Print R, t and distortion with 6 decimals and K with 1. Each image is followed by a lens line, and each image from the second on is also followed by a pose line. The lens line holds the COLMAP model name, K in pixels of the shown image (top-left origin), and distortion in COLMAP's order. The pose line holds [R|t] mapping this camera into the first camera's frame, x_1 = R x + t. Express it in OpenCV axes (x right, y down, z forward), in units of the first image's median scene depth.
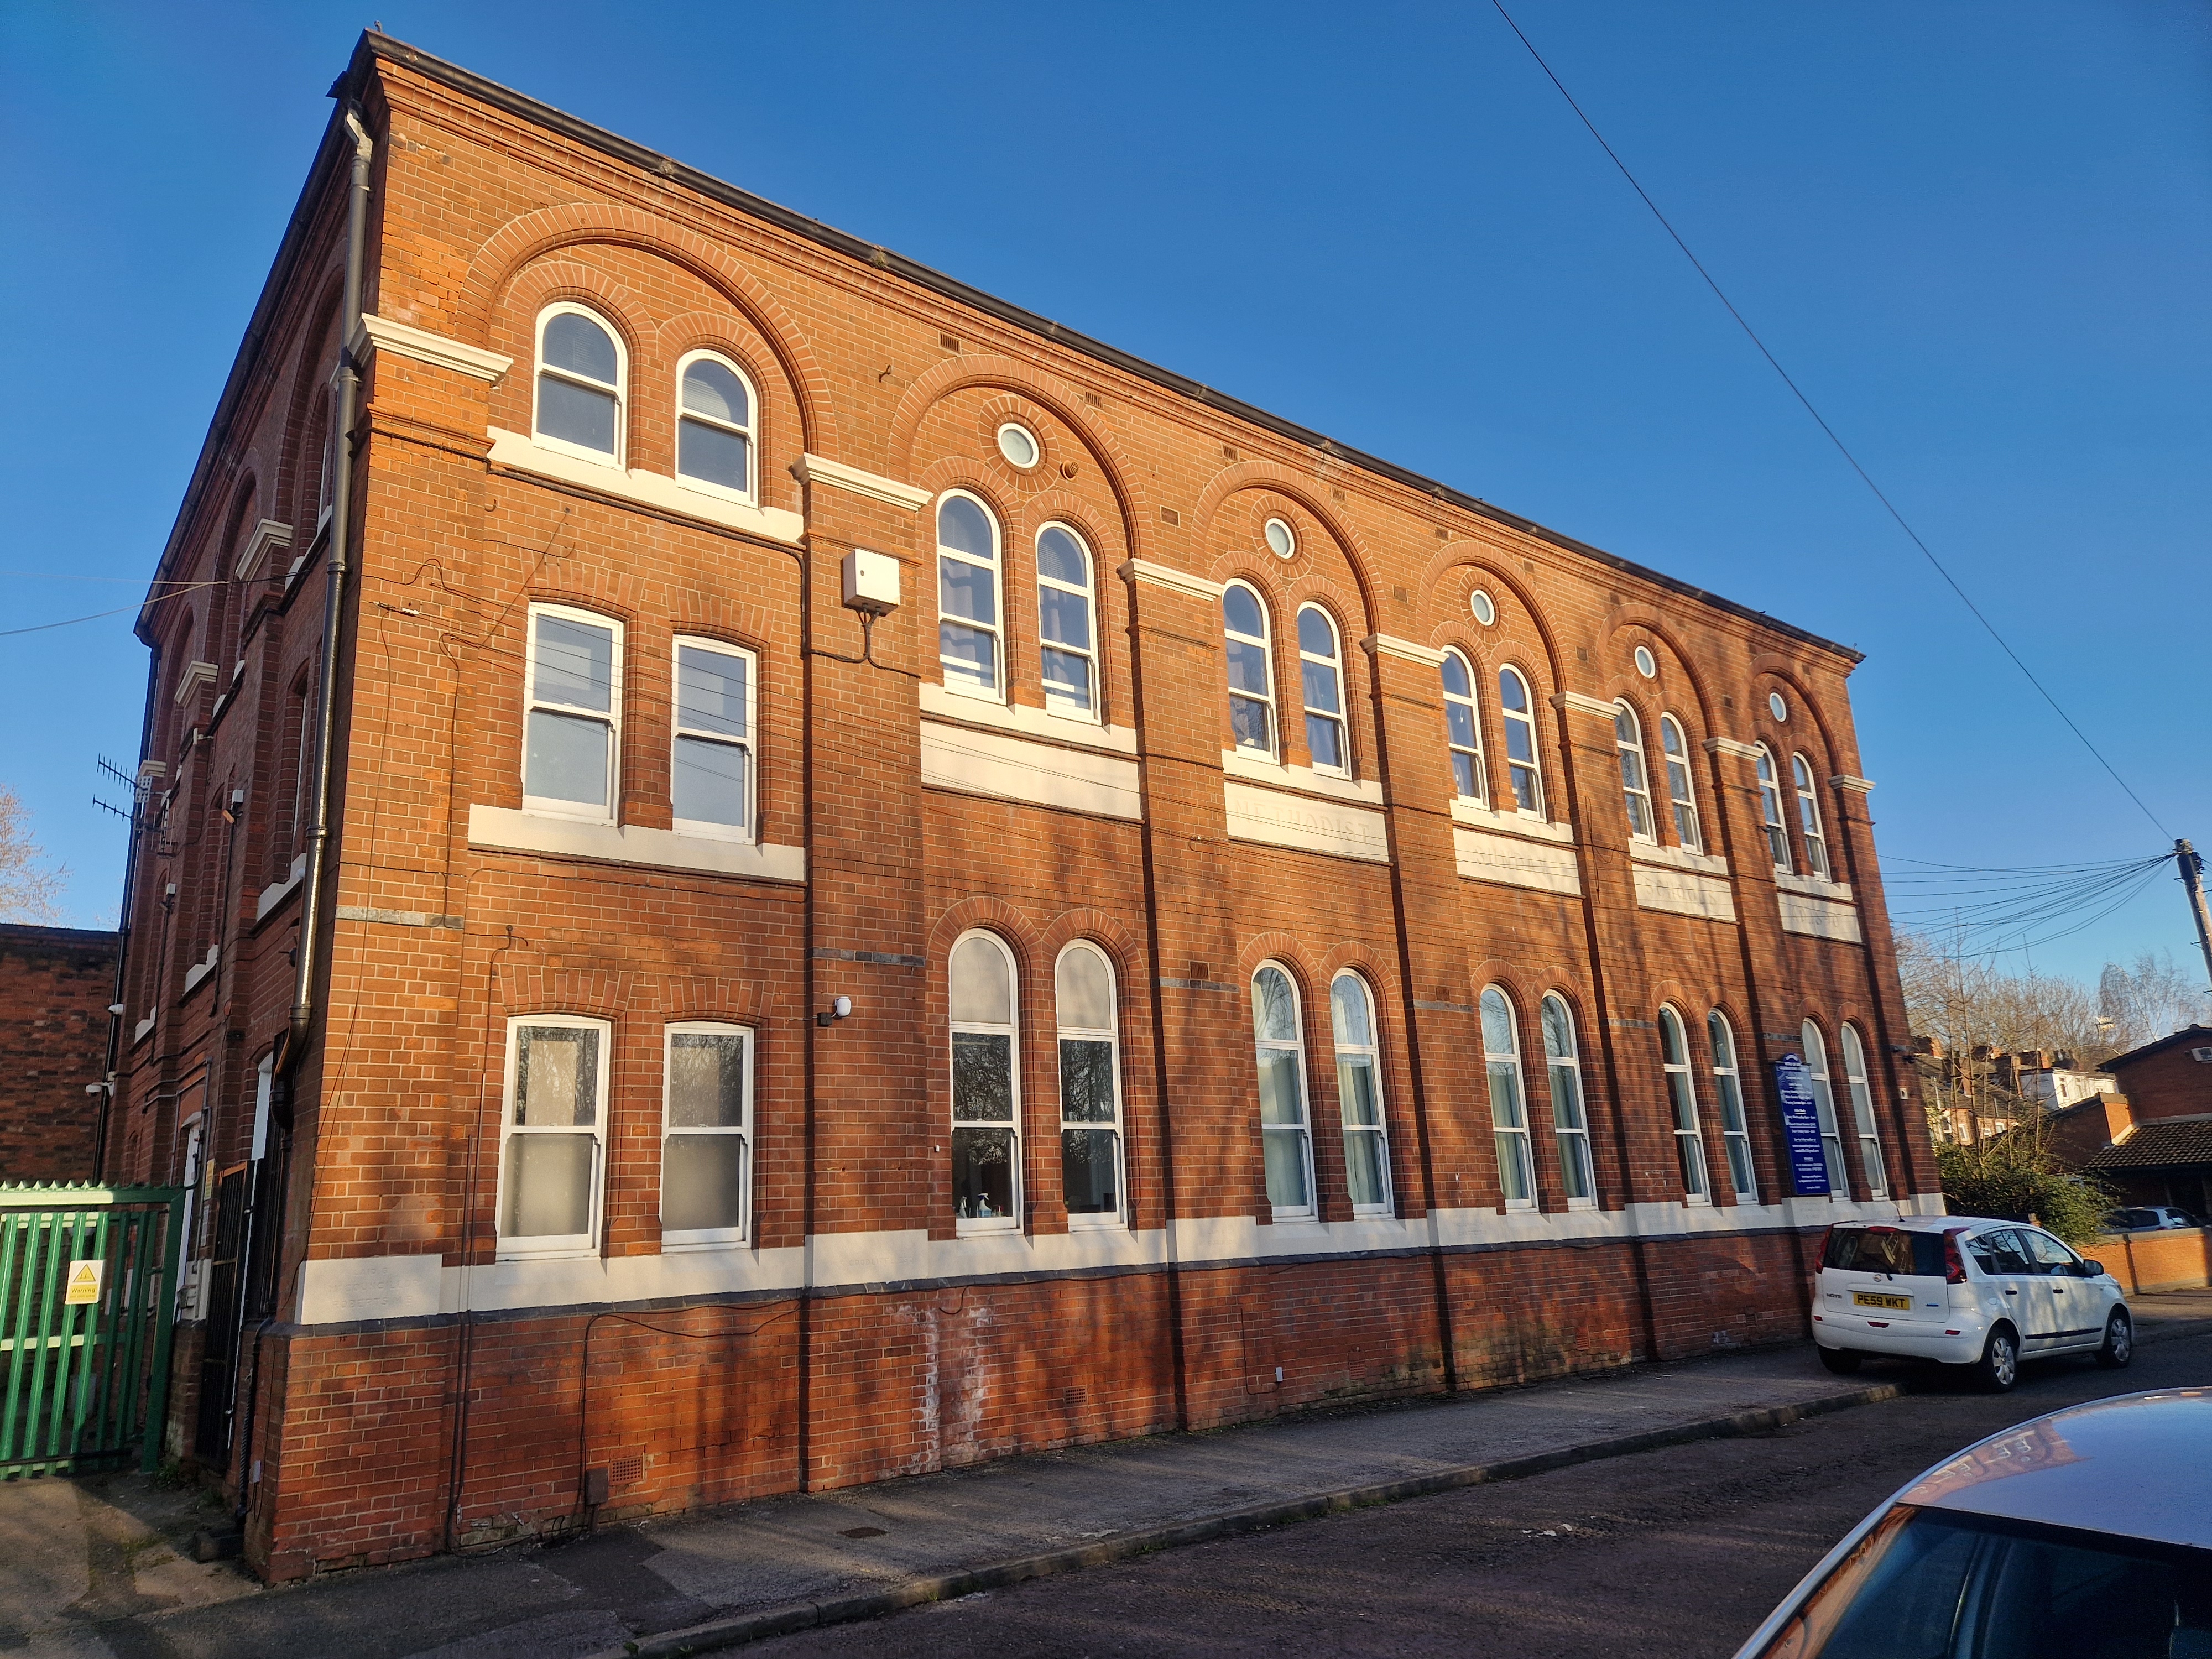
lens RADIAL K [[1453.6, 0, 1105.9], [0, 1453.6, 885.9], [0, 0, 1]] dist [0.036153, -0.000500]
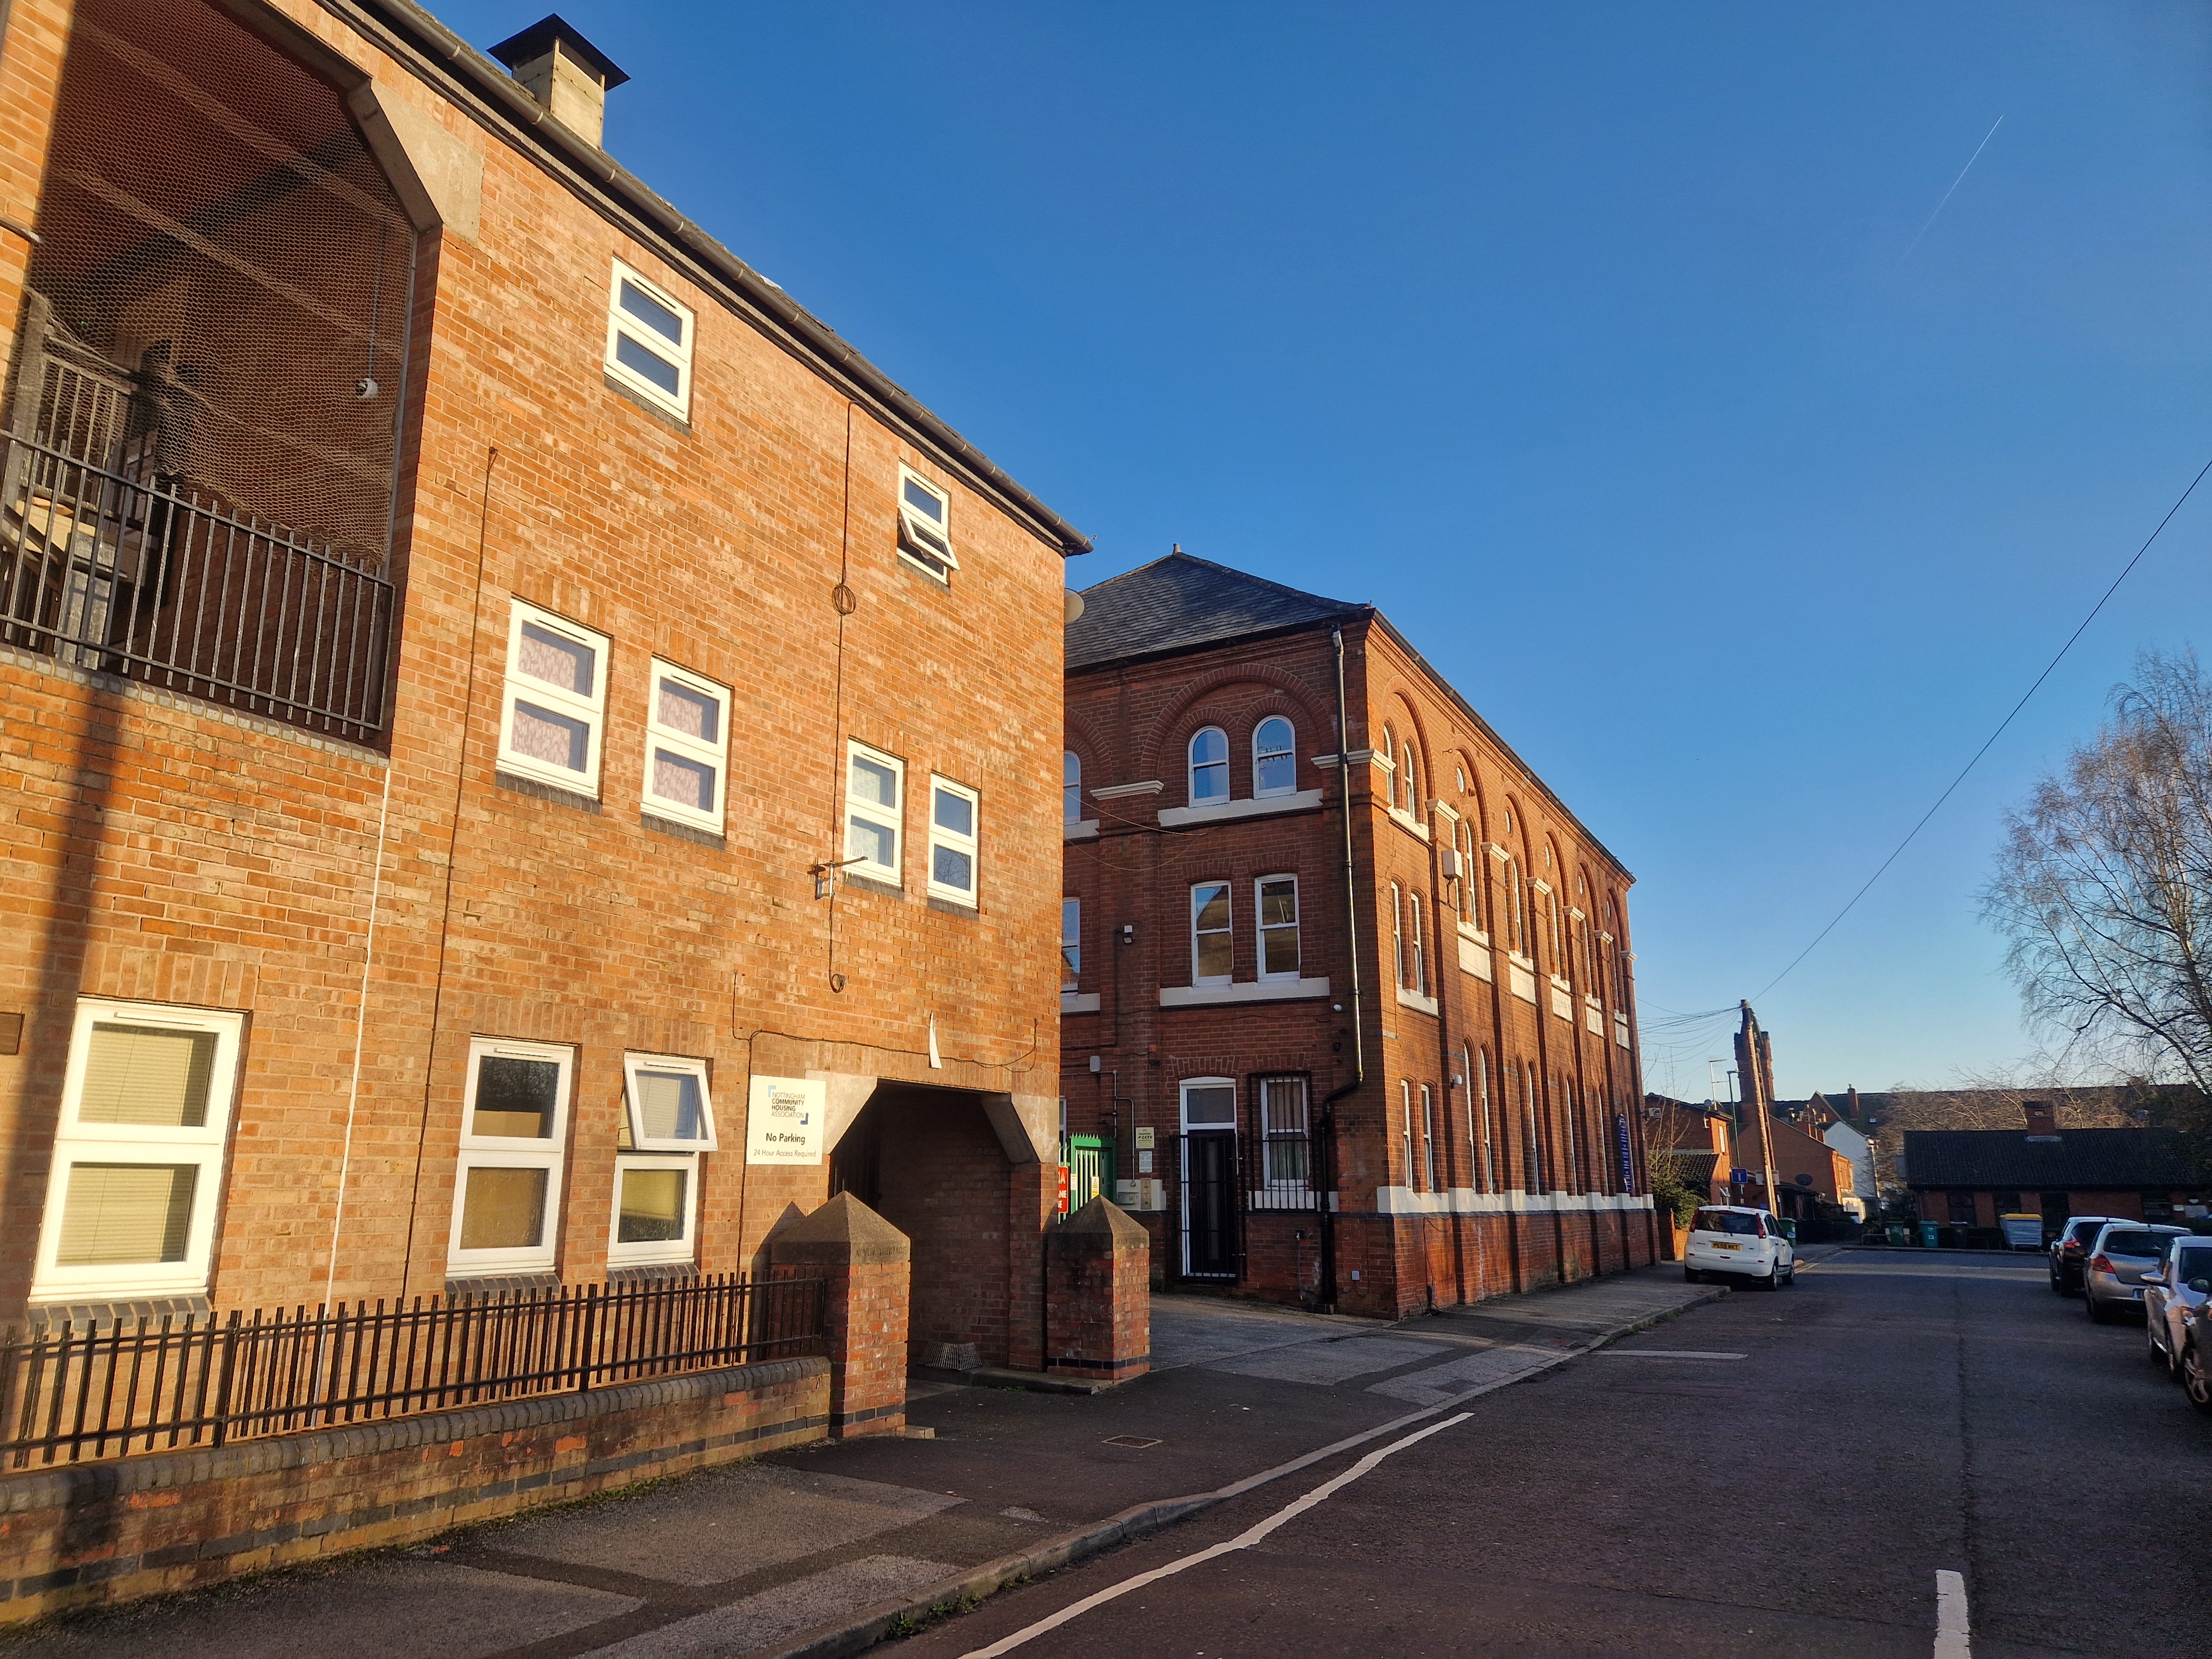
lens RADIAL K [[1473.2, 0, 1106.0], [0, 1473.2, 829.5], [0, 0, 1]] dist [0.081469, -0.072387]
pose [[0.909361, 0.148246, 0.388697, -1.193636], [-0.145040, 0.988705, -0.037761, -0.093900], [-0.389905, -0.022038, 0.920591, -0.596655]]
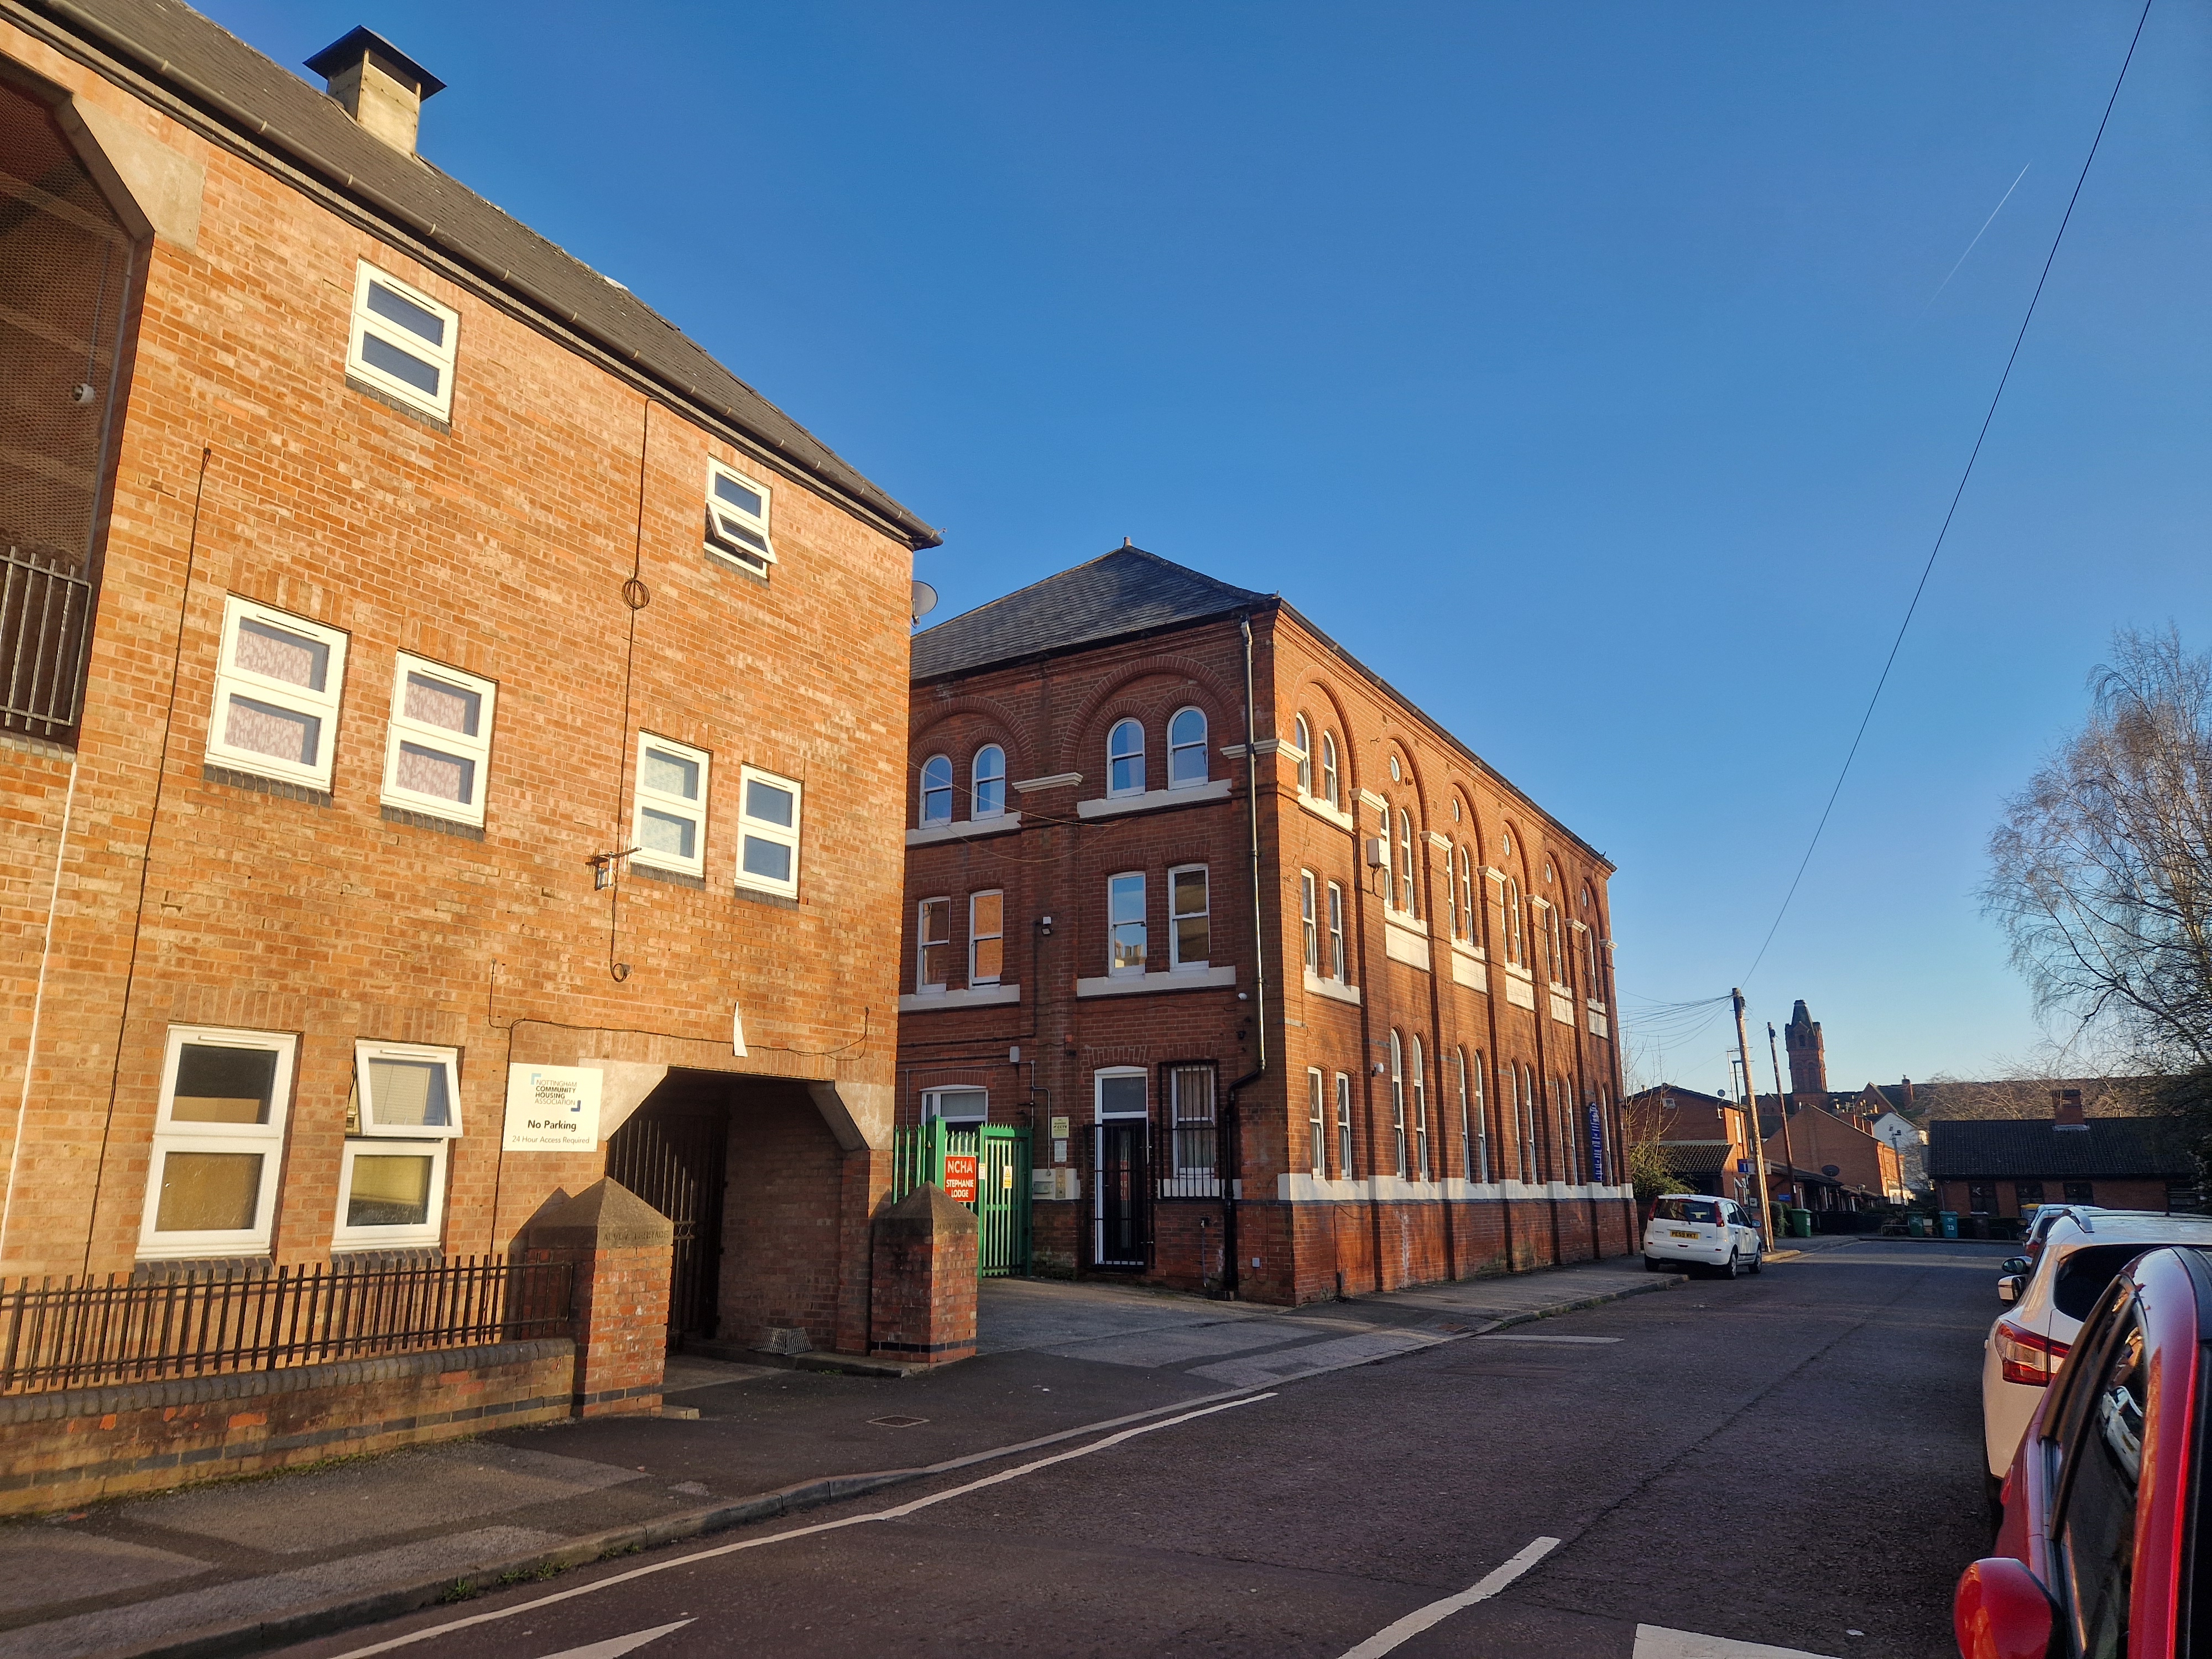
lens RADIAL K [[1471.7, 0, 1126.7], [0, 1471.7, 827.7], [0, 0, 1]] dist [0.077234, -0.065736]
pose [[0.922135, 0.138002, 0.361417, -1.045757], [-0.135504, 0.990248, -0.032382, -0.111303], [-0.362361, -0.019112, 0.931842, -0.665329]]
